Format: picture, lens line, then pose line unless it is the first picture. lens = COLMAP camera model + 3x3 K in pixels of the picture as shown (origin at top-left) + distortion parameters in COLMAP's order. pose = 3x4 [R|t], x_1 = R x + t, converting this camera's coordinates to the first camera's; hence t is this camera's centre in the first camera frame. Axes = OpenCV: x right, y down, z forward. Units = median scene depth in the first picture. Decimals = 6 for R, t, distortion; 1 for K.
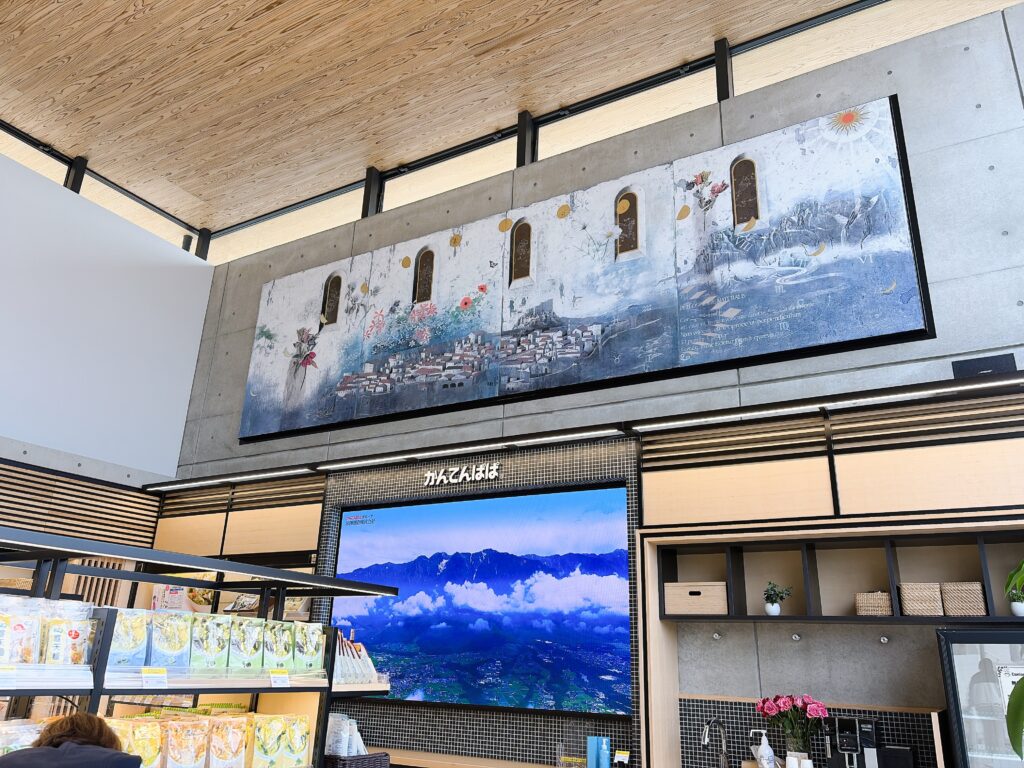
lens RADIAL K [[775.9, 0, 510.4], [0, 775.9, 384.5], [0, 0, 1]] dist [0.029963, -0.018823]
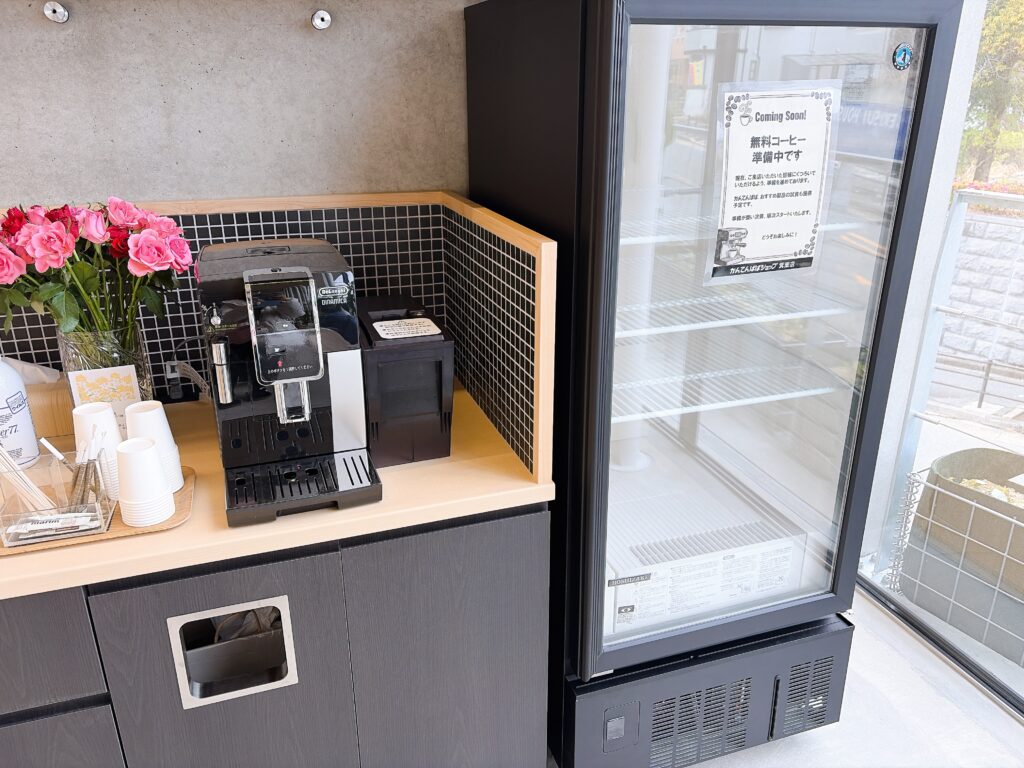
lens RADIAL K [[775.9, 0, 509.0], [0, 775.9, 381.9], [0, 0, 1]] dist [0.029963, -0.018823]
pose [[0.649872, -0.305334, 0.696016, 0.242375], [-0.235742, 0.789616, 0.566508, 0.241731], [-0.722560, -0.532238, 0.441169, 0.713748]]
